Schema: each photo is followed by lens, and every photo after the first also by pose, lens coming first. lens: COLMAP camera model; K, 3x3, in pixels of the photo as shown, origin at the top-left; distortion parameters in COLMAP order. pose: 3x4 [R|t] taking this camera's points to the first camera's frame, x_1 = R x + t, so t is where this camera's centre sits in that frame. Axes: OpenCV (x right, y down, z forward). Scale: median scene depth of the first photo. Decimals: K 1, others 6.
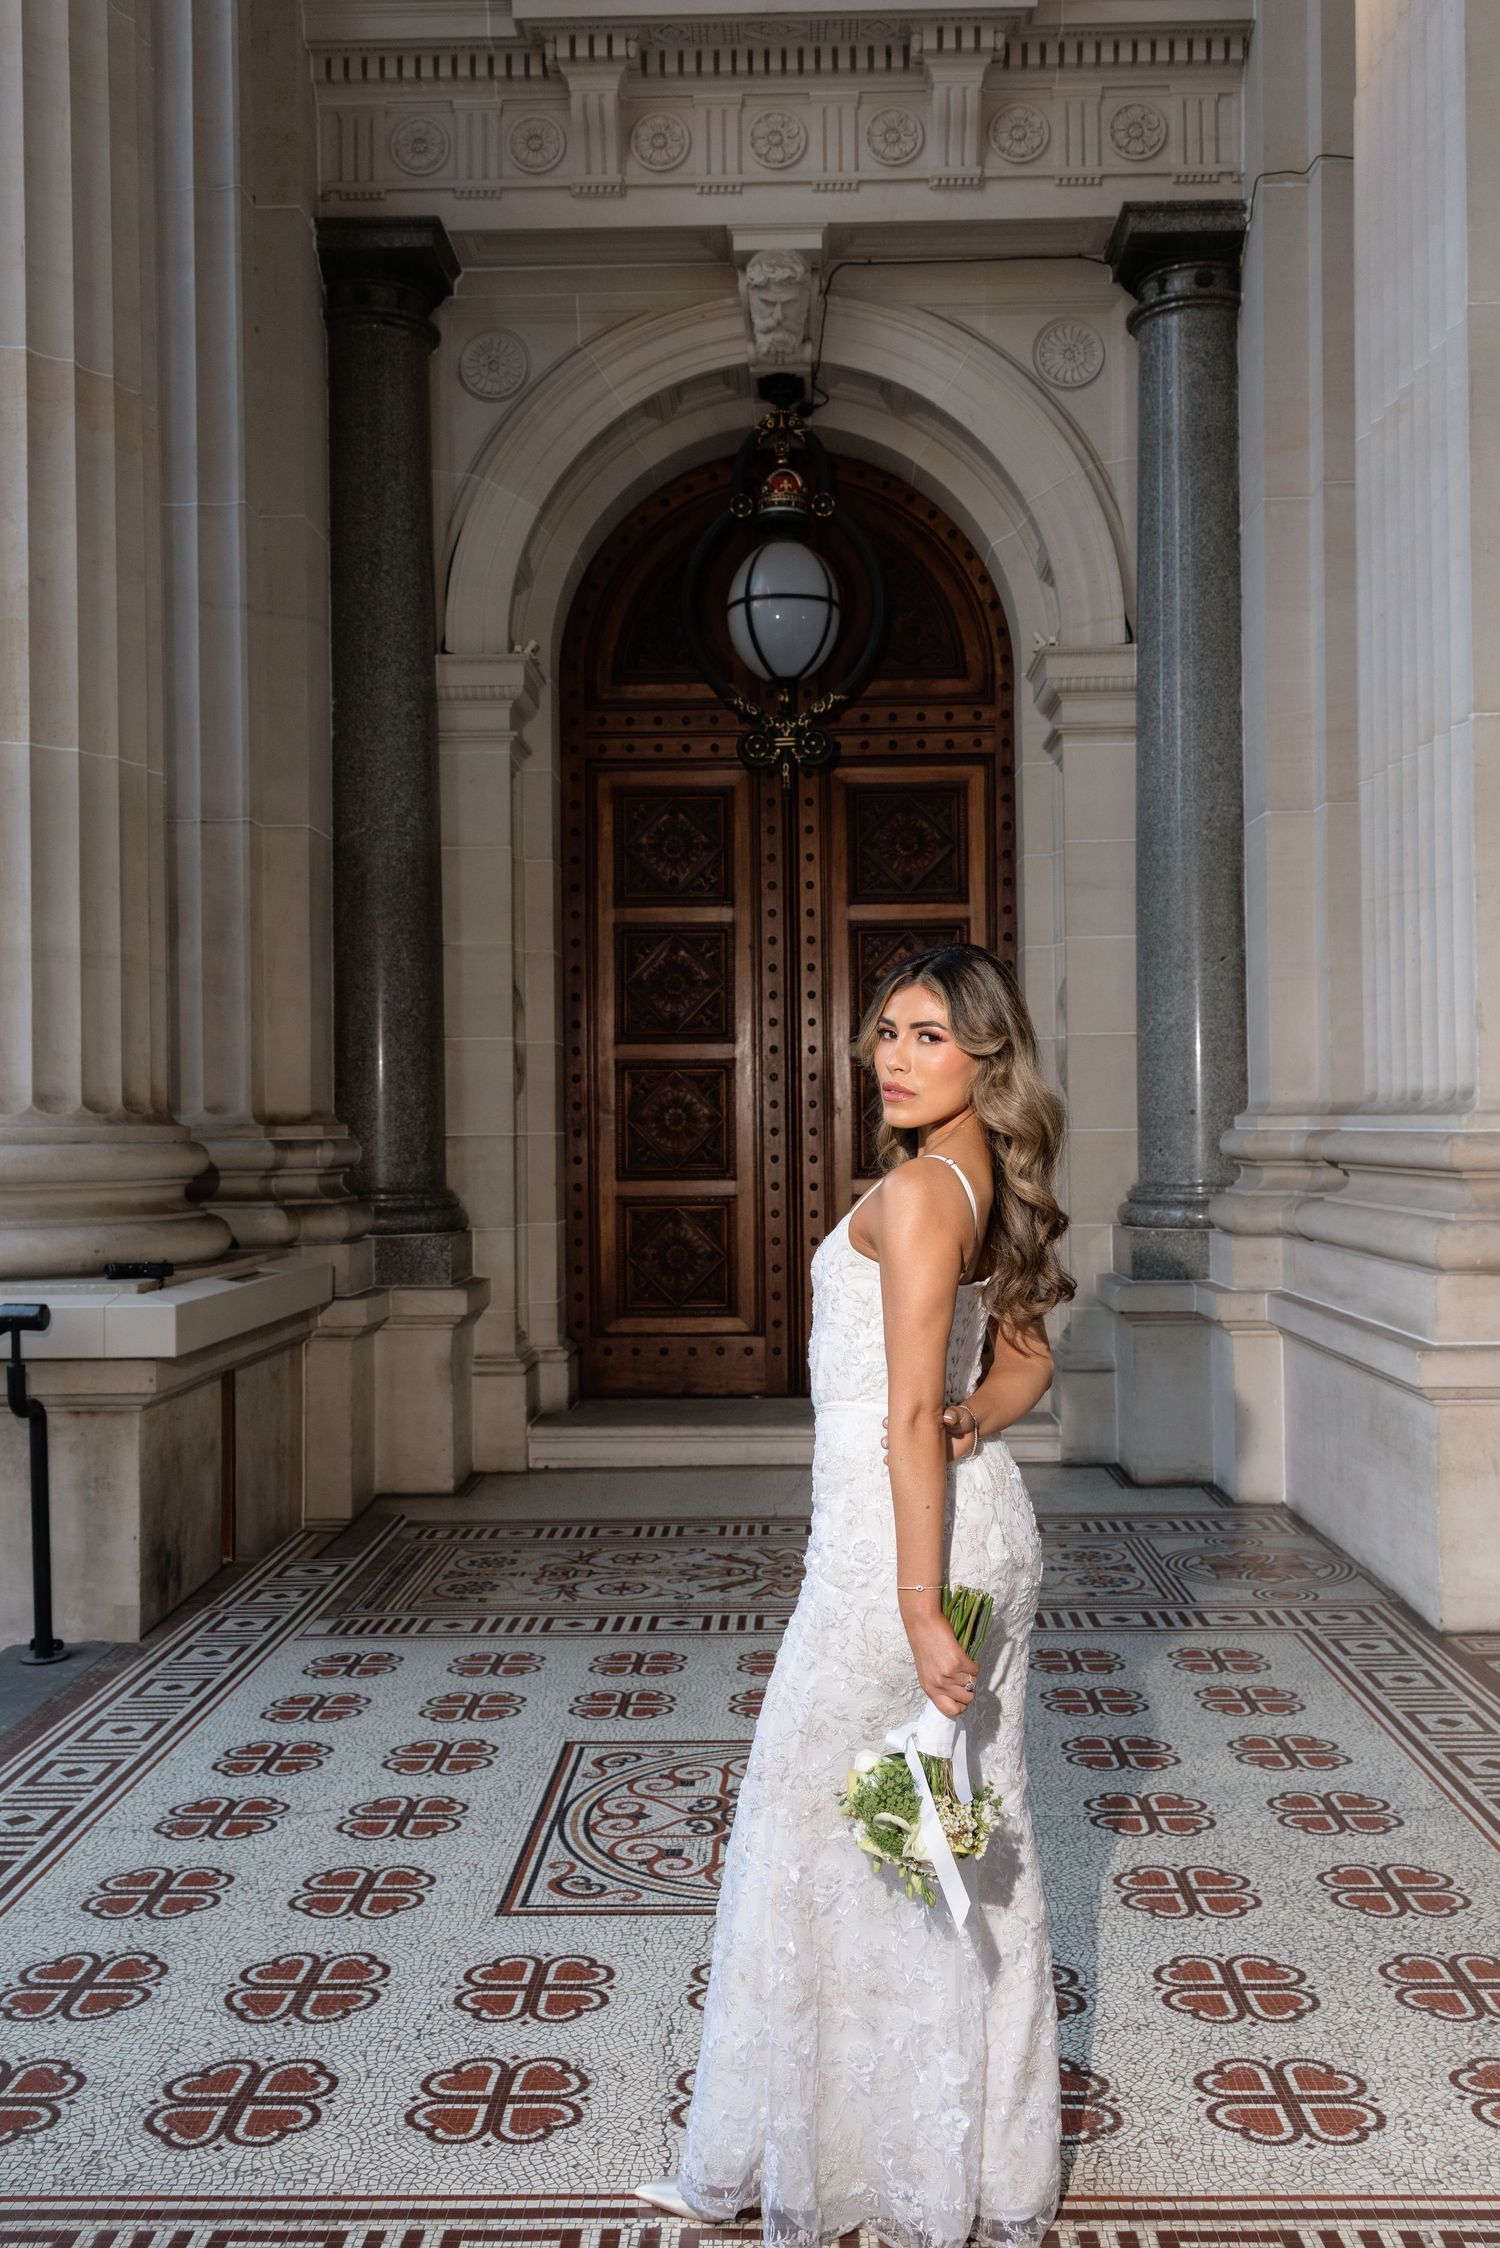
lens RADIAL K [[1841.8, 0, 758.5], [0, 1841.8, 1126.6], [0, 0, 1]] dist [0.019856, -0.019490]
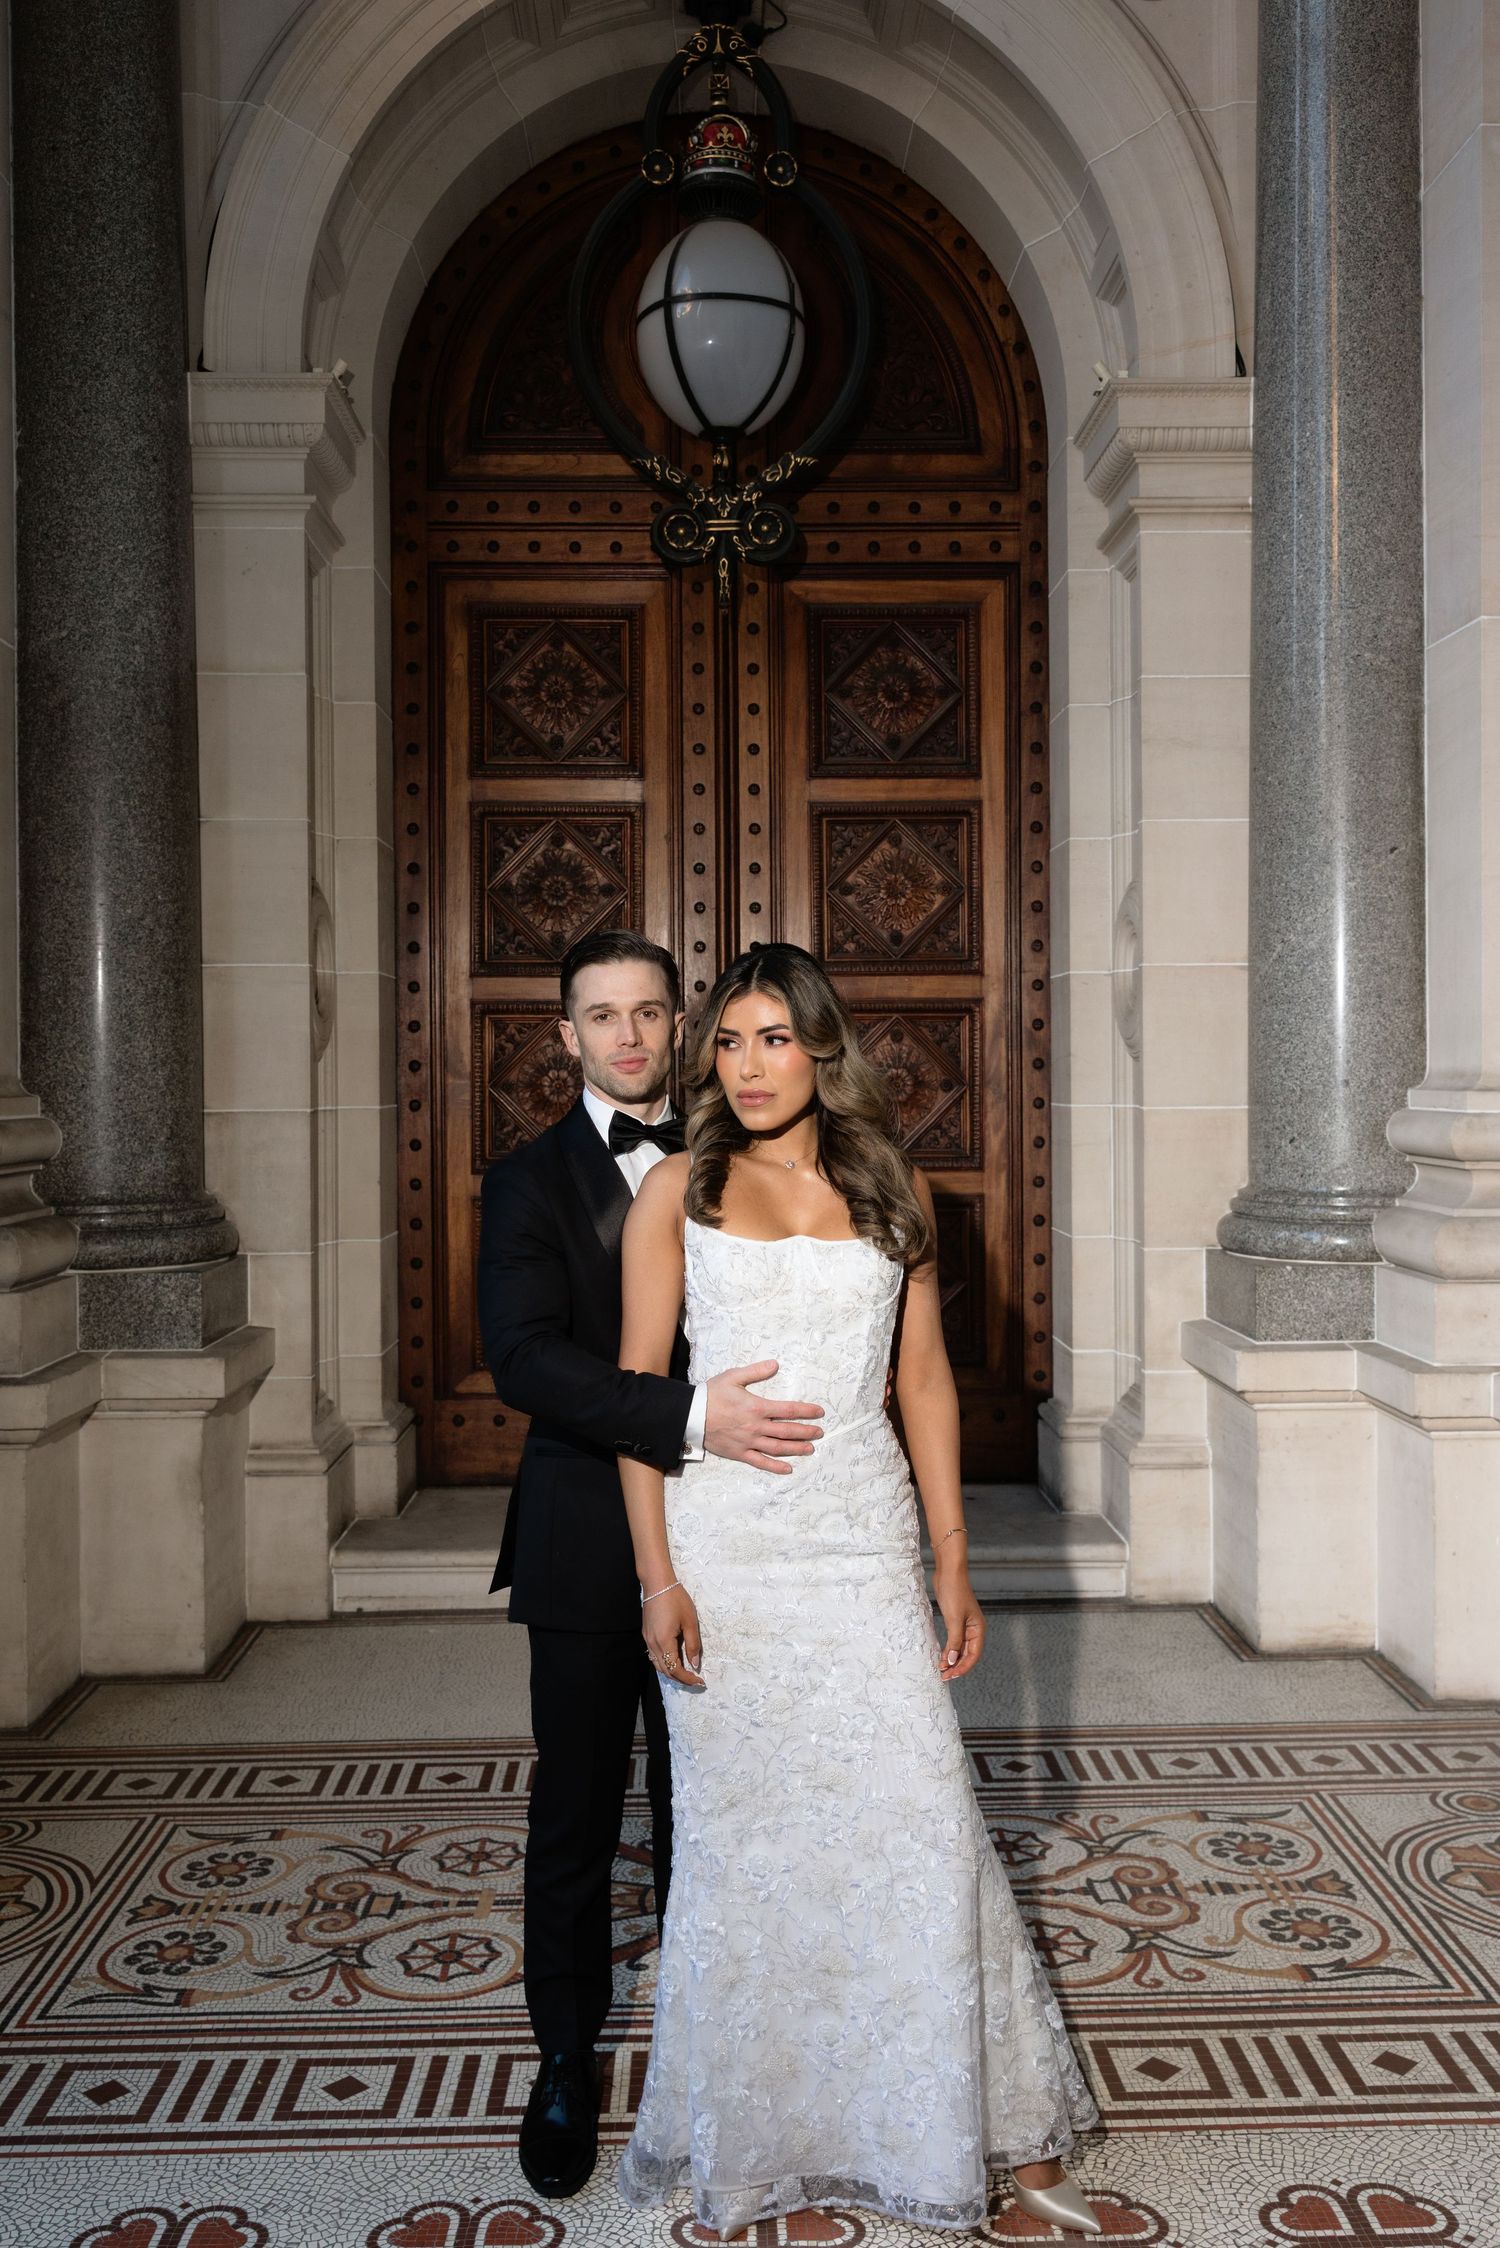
lens RADIAL K [[1841.8, 0, 745.3], [0, 1841.8, 1120.8], [0, 0, 1]] dist [0.019856, -0.019490]
pose [[0.998699, 0.003897, 0.050836, -0.010681], [-0.005099, 0.999710, 0.023539, -0.008344], [-0.050729, -0.023767, 0.998430, 0.330618]]
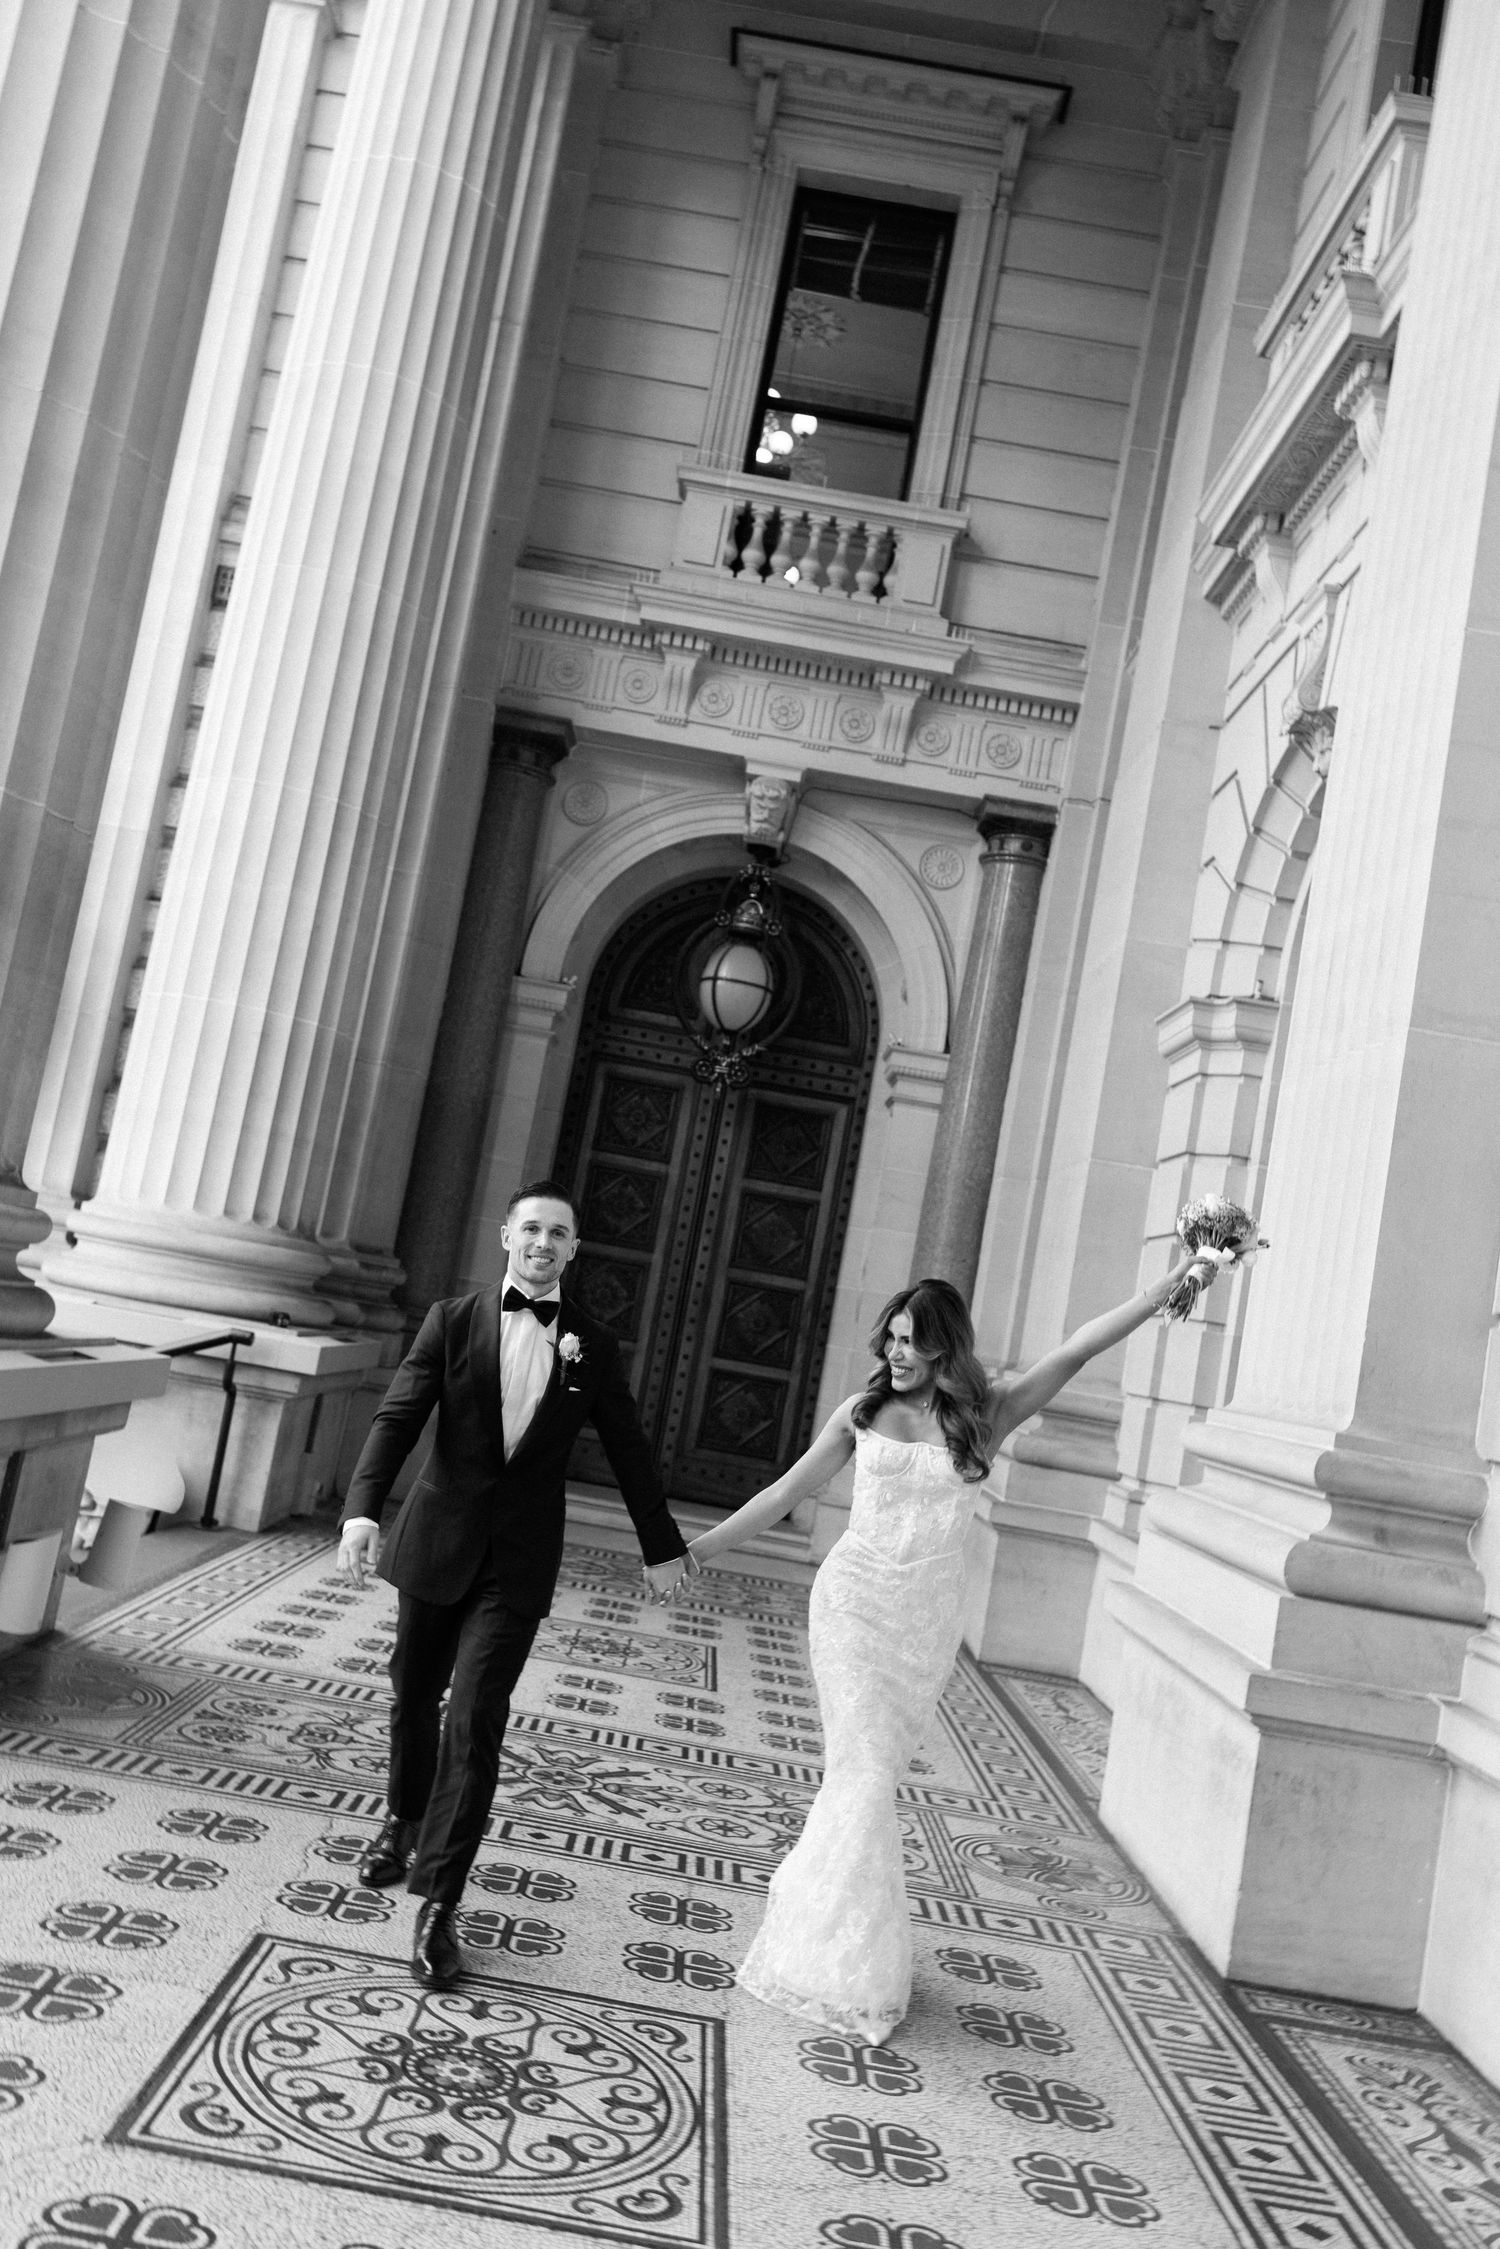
lens RADIAL K [[1842.6, 0, 726.6], [0, 1842.6, 1122.1], [0, 0, 1]] dist [0.019856, -0.019490]
pose [[0.981646, 0.189521, 0.021298, -0.006368], [-0.186040, 0.976172, -0.111699, 0.007746], [-0.041960, 0.105687, 0.993514, -0.552143]]
